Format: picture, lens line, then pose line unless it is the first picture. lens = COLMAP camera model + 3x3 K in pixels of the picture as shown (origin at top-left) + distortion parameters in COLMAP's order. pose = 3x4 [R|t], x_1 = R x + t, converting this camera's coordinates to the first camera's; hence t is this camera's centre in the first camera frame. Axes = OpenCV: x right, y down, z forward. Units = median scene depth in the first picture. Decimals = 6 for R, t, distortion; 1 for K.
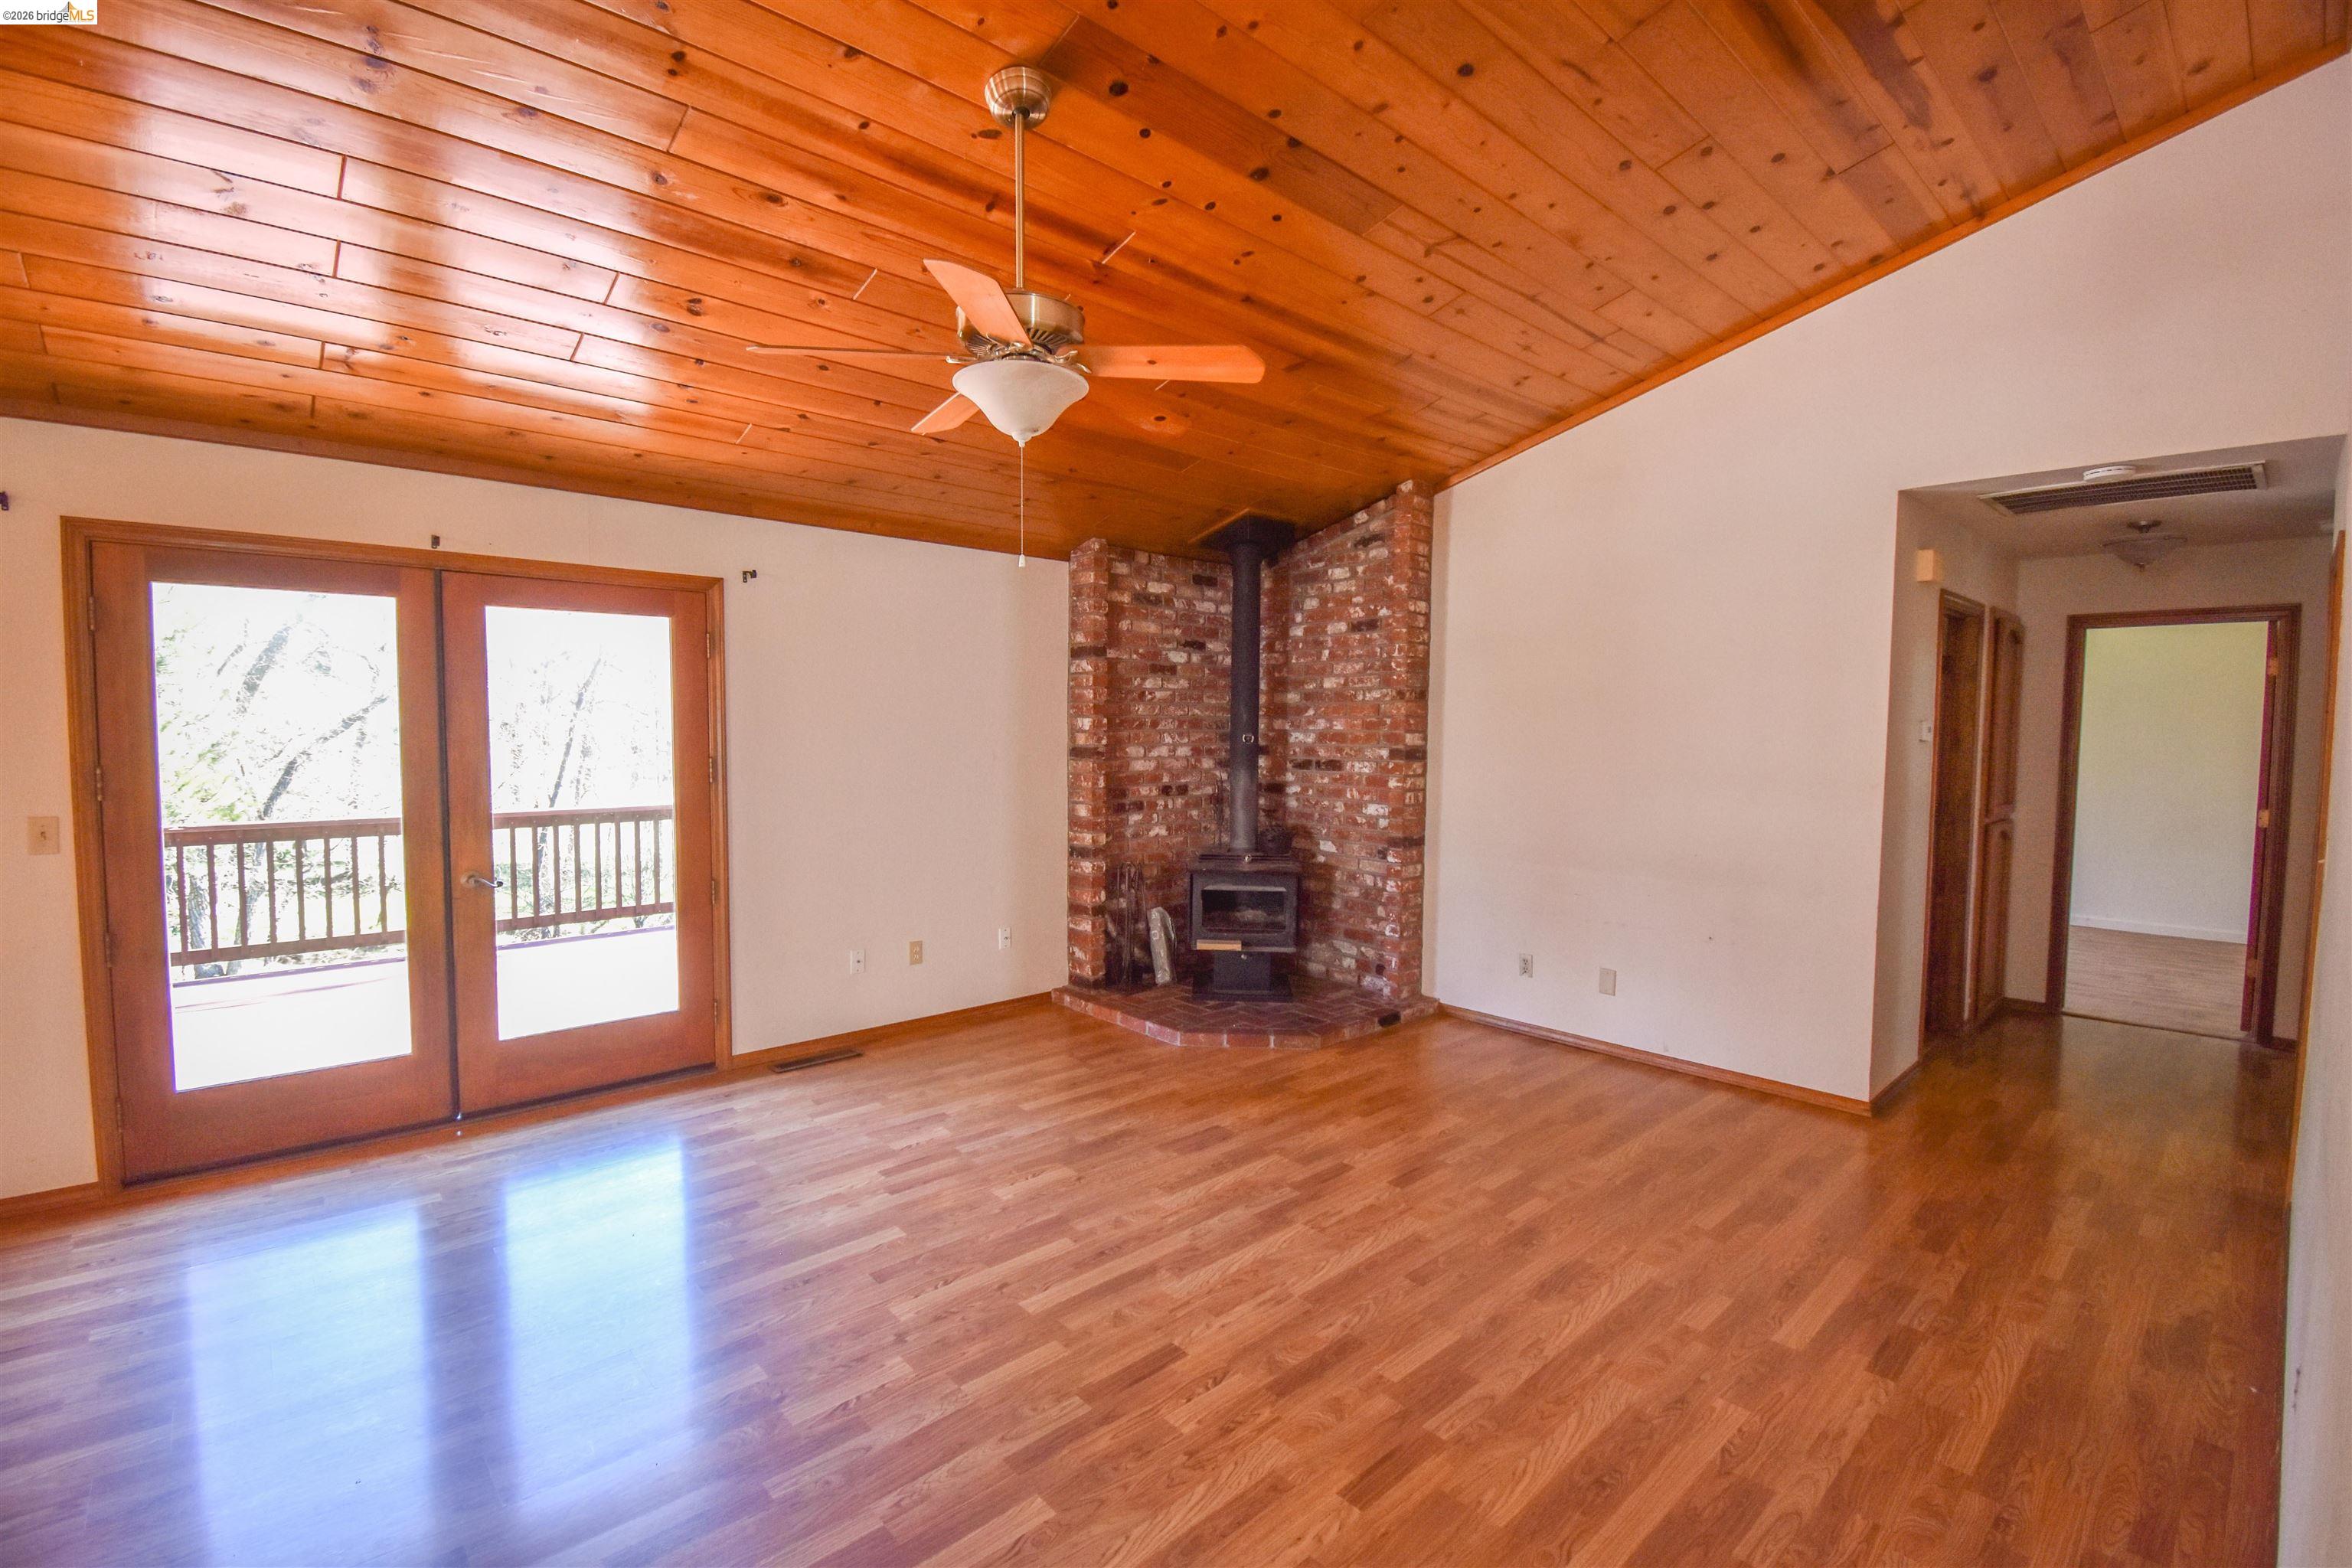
lens RADIAL K [[1035.7, 0, 1178.6], [0, 1035.7, 782.6], [0, 0, 1]] dist [0.023673, -0.027738]
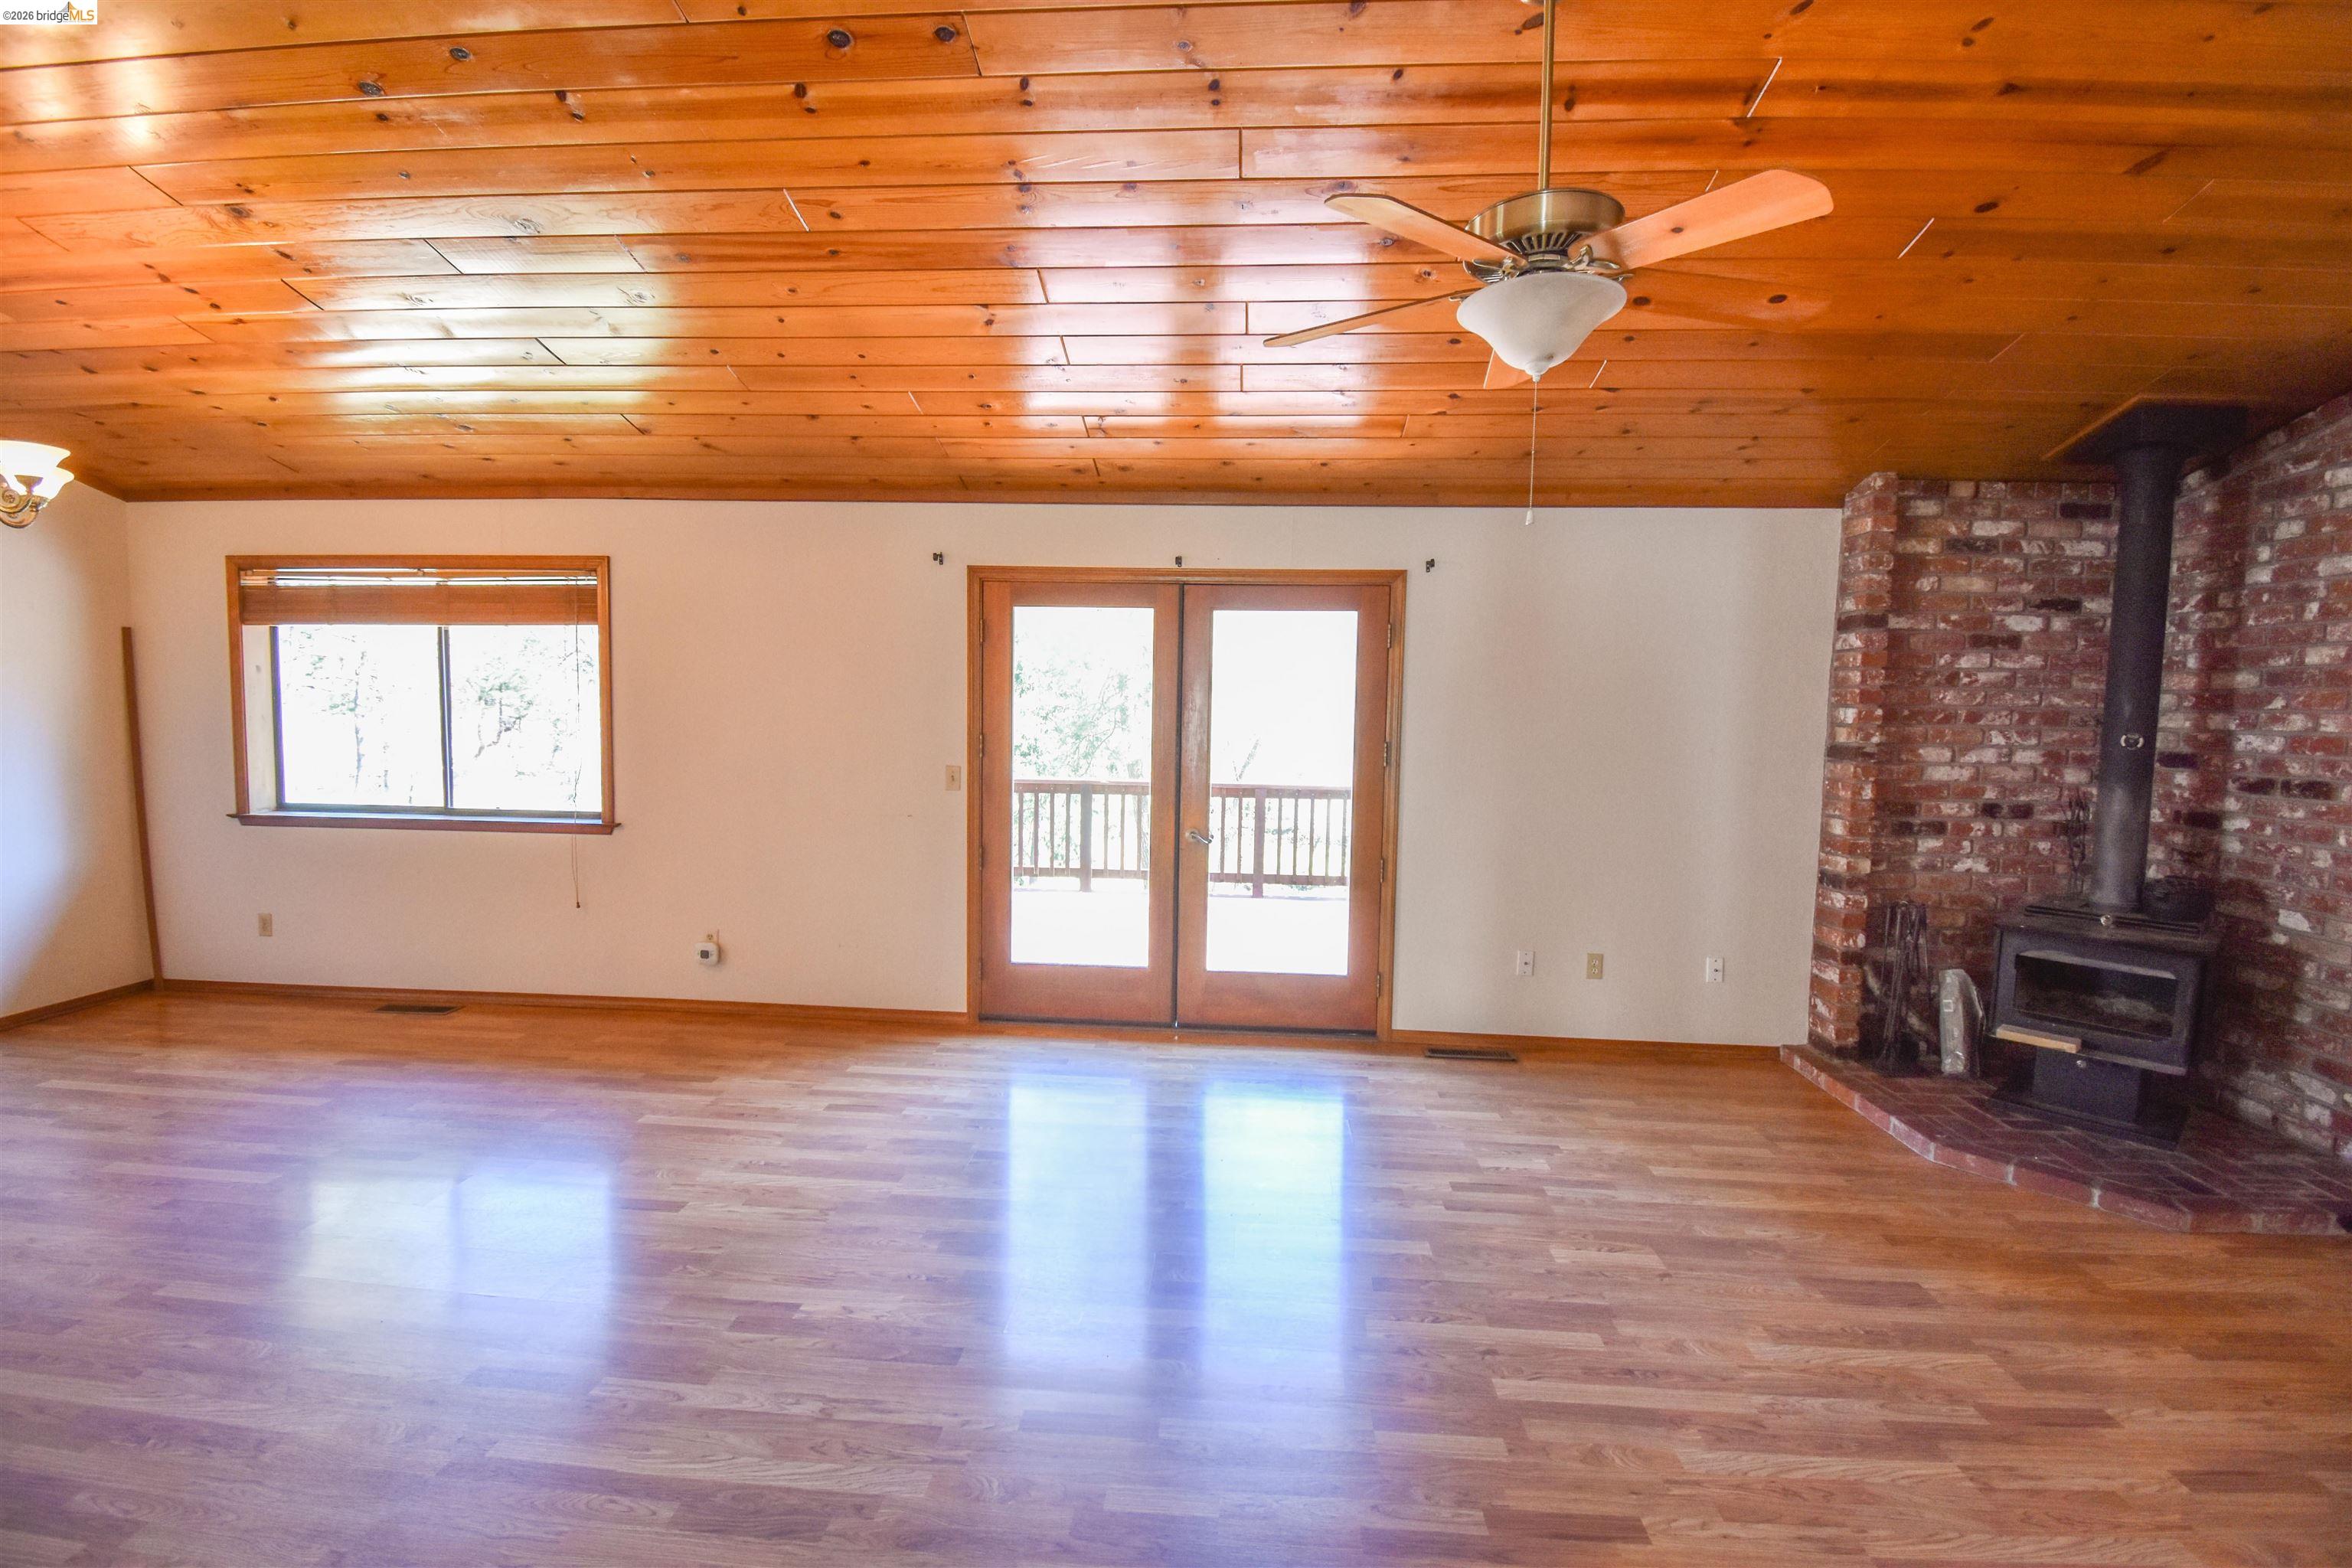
lens RADIAL K [[1035.7, 0, 1178.6], [0, 1035.7, 782.6], [0, 0, 1]] dist [0.023673, -0.027738]
pose [[0.686999, 0.059773, -0.724196, 0.133857], [-0.053602, 0.998065, 0.031528, -0.004540], [0.724679, 0.017158, 0.688873, 0.102569]]
